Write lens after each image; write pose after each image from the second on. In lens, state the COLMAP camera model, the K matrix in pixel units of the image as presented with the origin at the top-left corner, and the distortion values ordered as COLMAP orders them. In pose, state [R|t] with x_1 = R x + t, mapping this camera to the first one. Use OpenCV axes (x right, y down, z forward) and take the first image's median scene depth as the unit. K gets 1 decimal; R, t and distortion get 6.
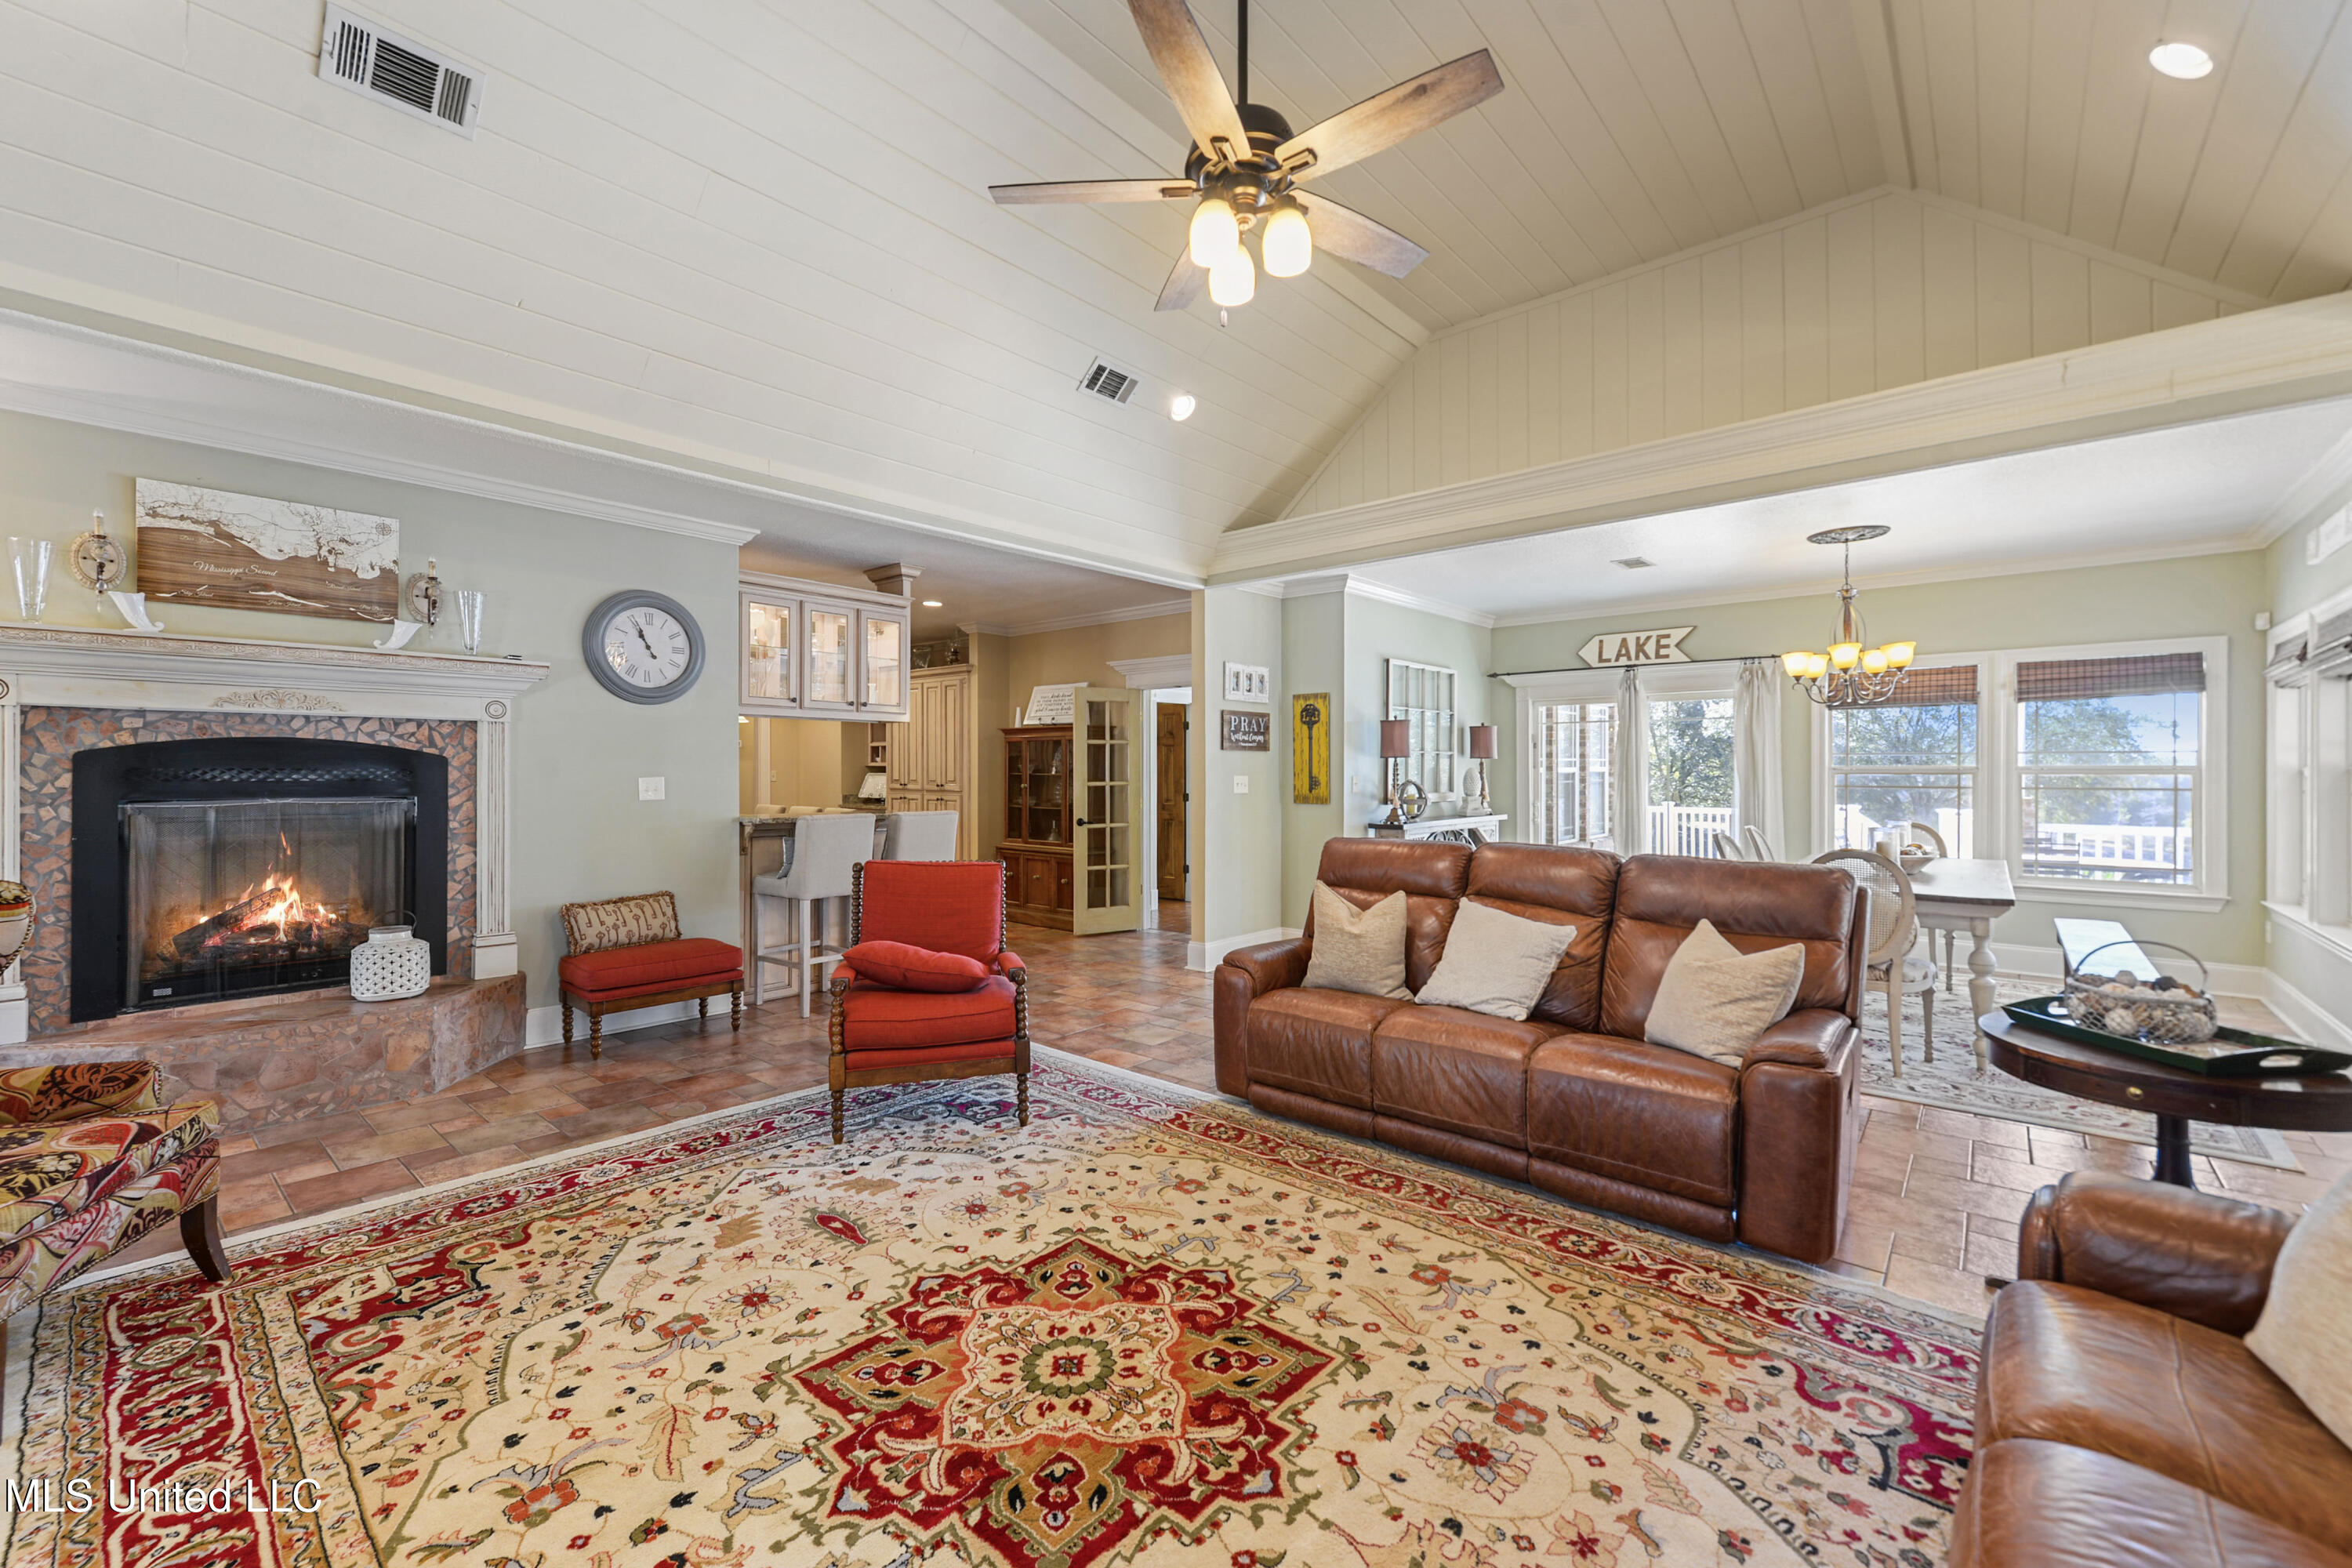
lens RADIAL K [[958.1, 0, 1174.1], [0, 958.1, 770.4], [0, 0, 1]] dist [0.012615, -0.001627]
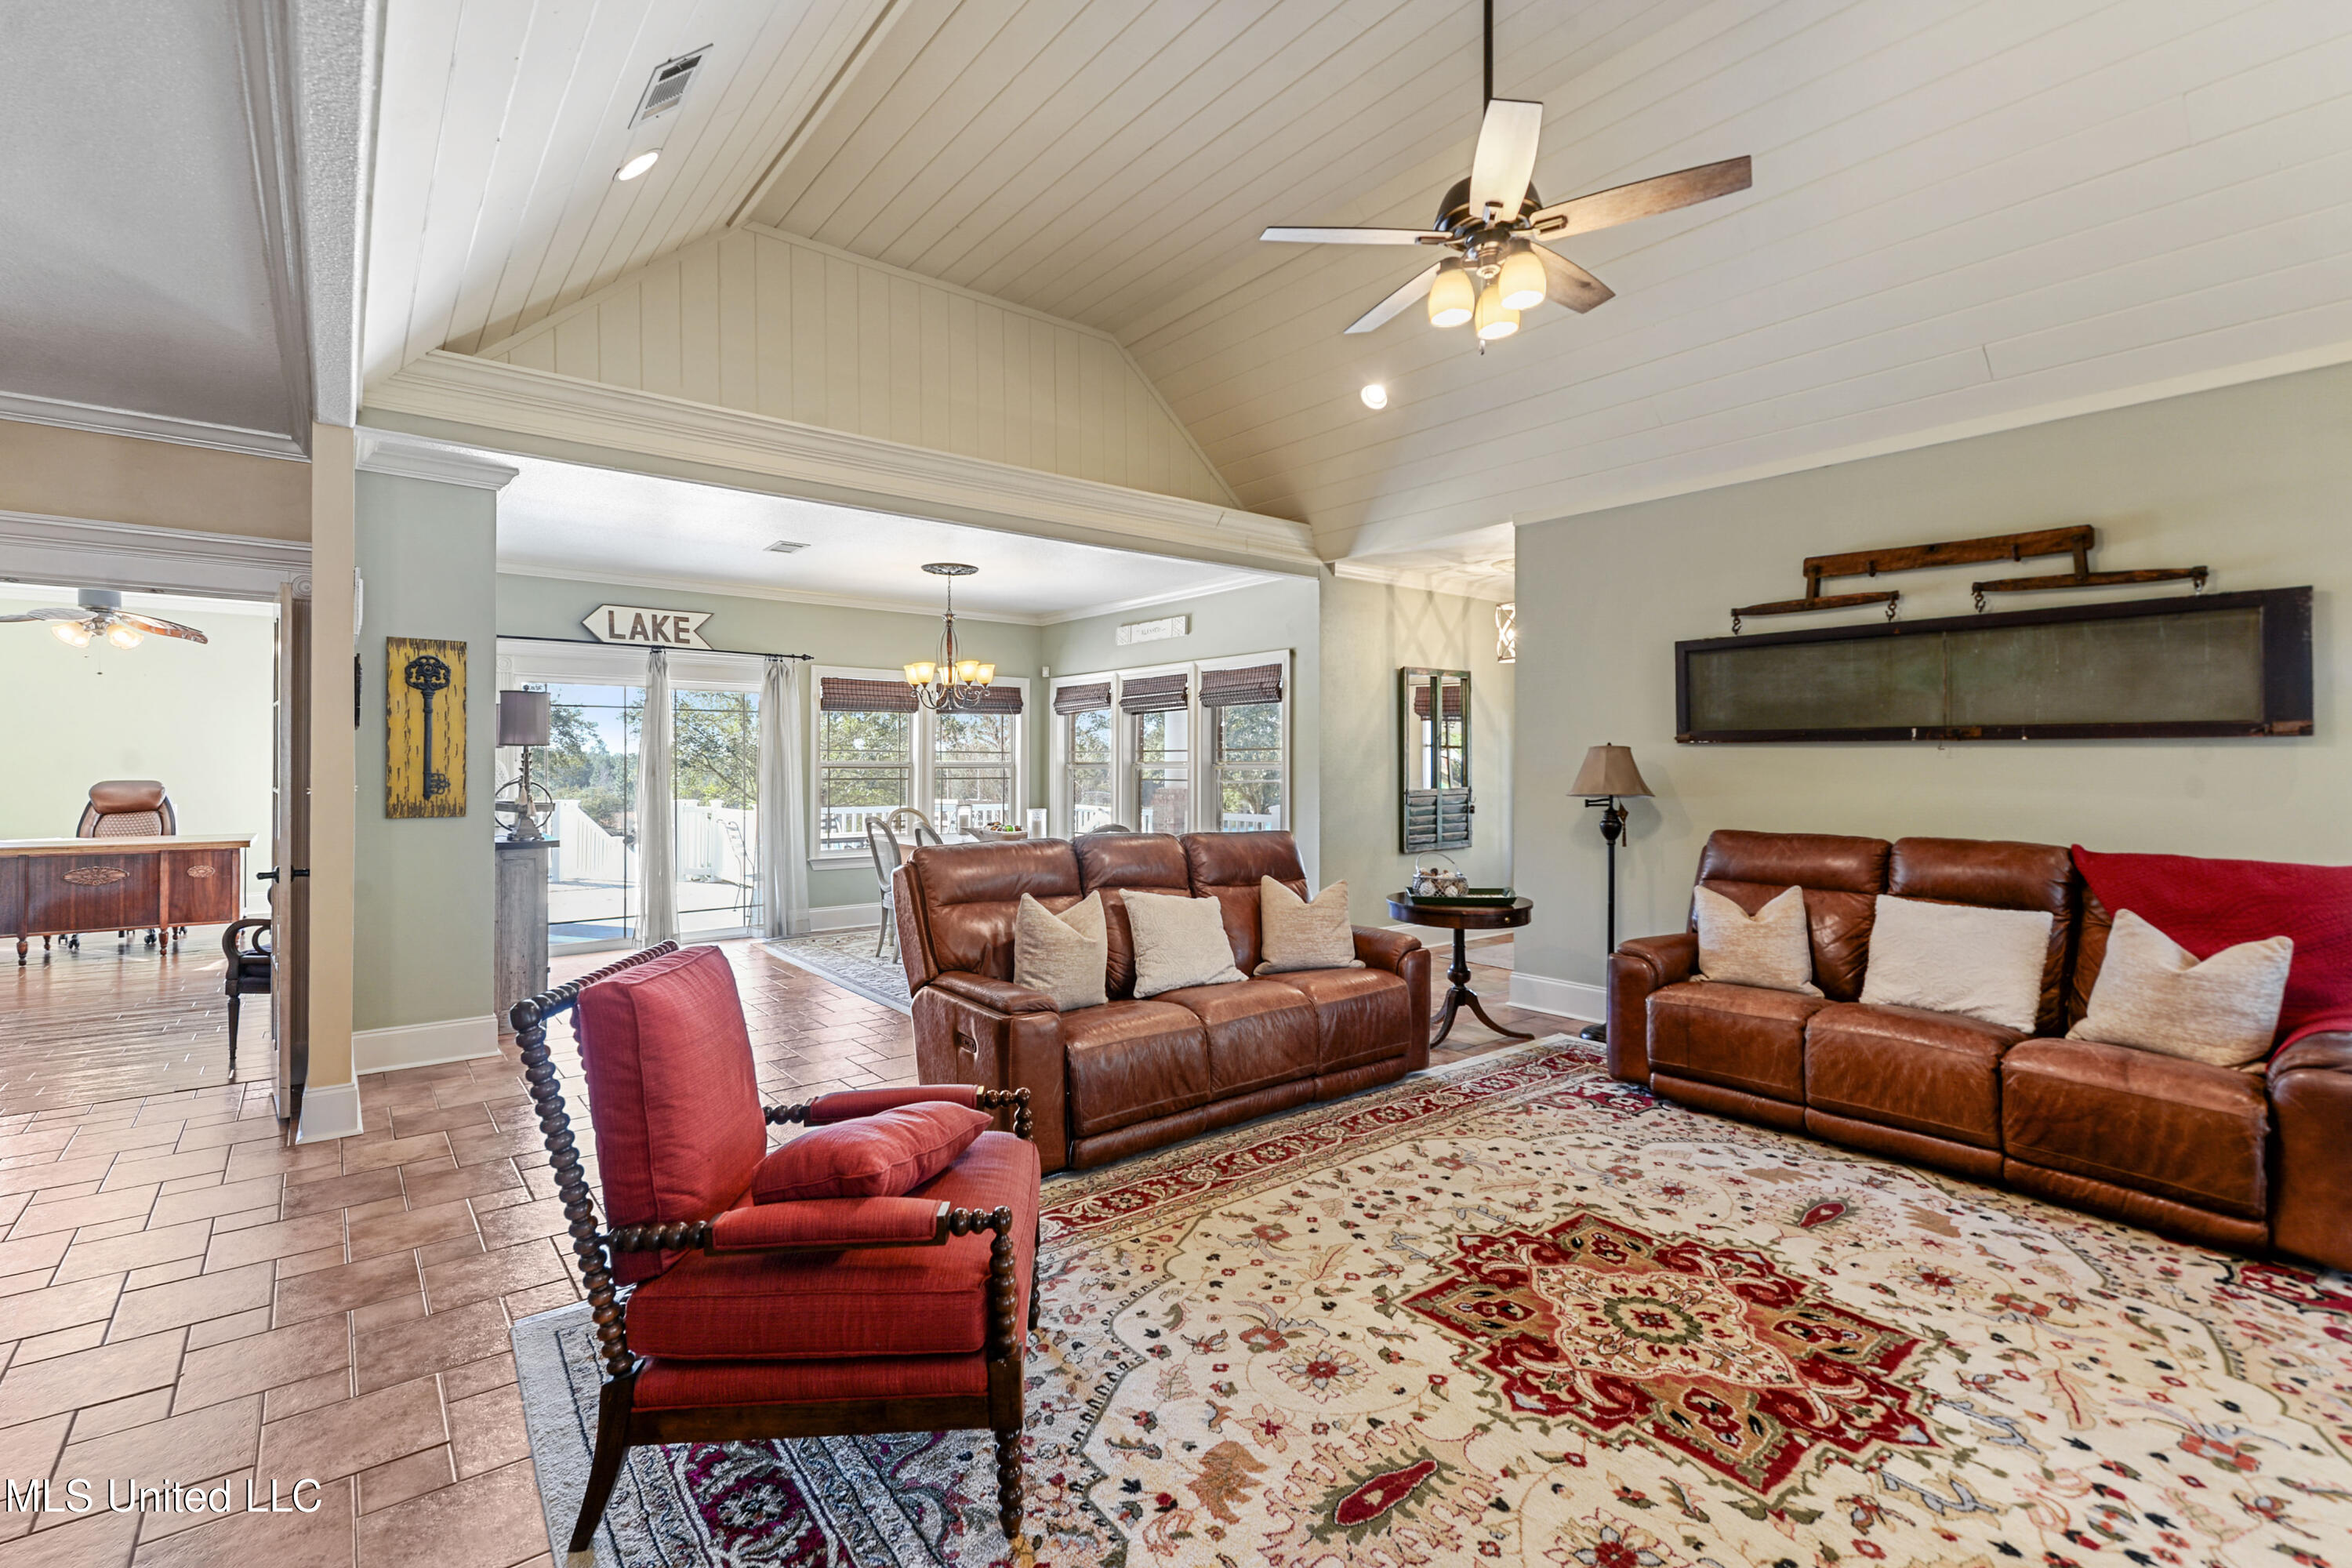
lens RADIAL K [[1042.0, 0, 1135.2], [0, 1042.0, 772.8], [0, 0, 1]] dist [0.008577, -0.003828]
pose [[0.196997, -0.006183, 0.980385, -1.152913], [-0.001319, 0.999978, 0.006571, 0.002044], [-0.980403, -0.002588, 0.196985, 1.131803]]
